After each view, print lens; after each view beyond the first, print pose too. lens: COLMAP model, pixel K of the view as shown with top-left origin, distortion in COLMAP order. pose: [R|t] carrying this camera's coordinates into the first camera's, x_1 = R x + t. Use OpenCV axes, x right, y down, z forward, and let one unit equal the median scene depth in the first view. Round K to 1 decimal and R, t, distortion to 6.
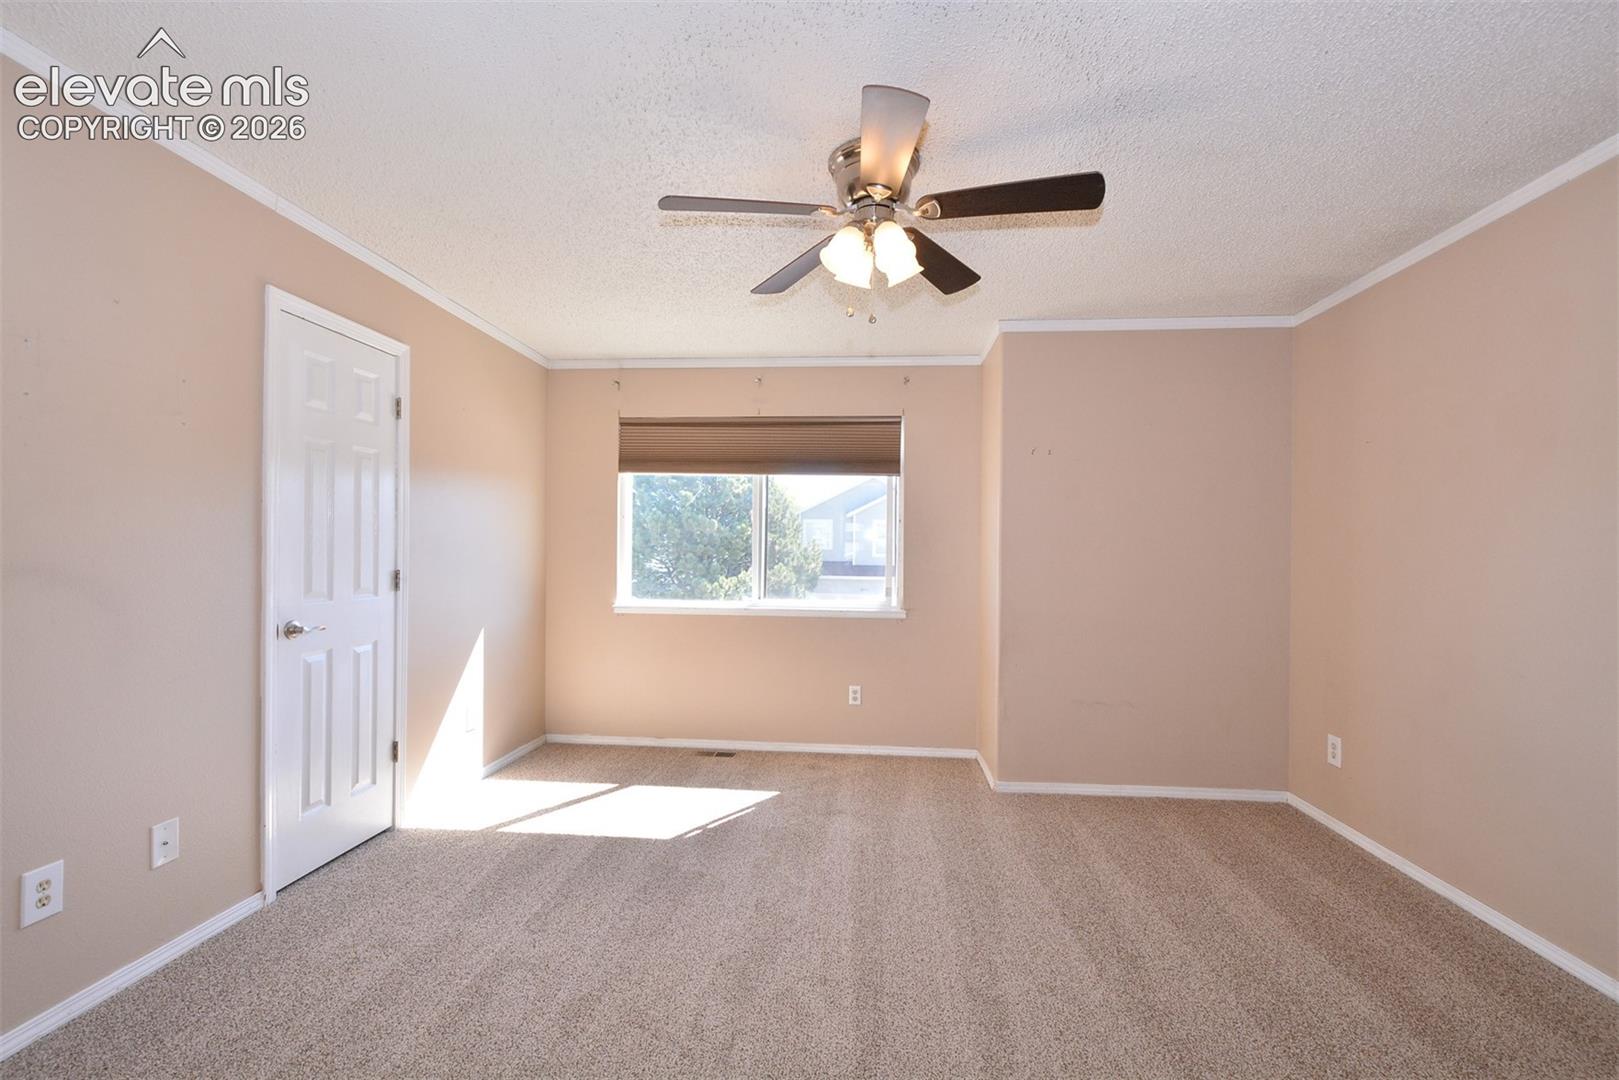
lens RADIAL K [[709.1, 0, 802.3], [0, 709.1, 555.9], [0, 0, 1]] dist [0.008604, -0.008598]
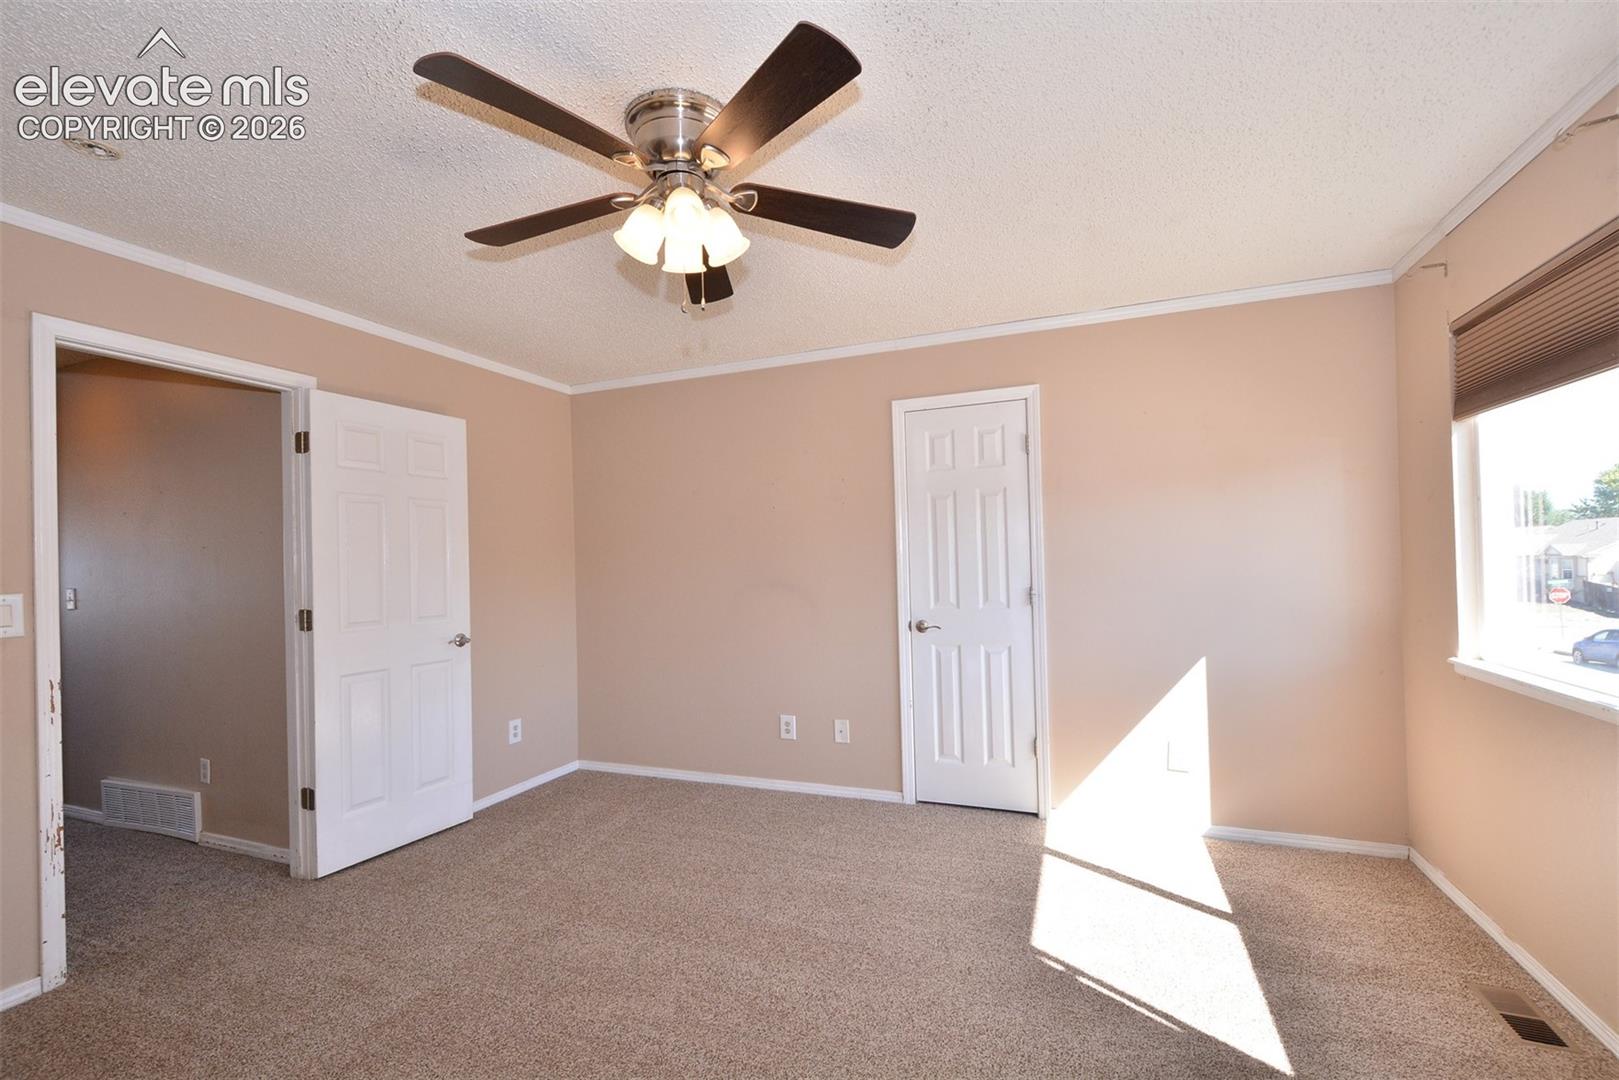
lens RADIAL K [[709.1, 0, 802.3], [0, 709.1, 555.9], [0, 0, 1]] dist [0.008604, -0.008598]
pose [[-0.288864, -0.013983, -0.957268, 0.612475], [0.016884, 0.999663, -0.019697, -0.012855], [0.957221, -0.021852, -0.288531, 0.969140]]
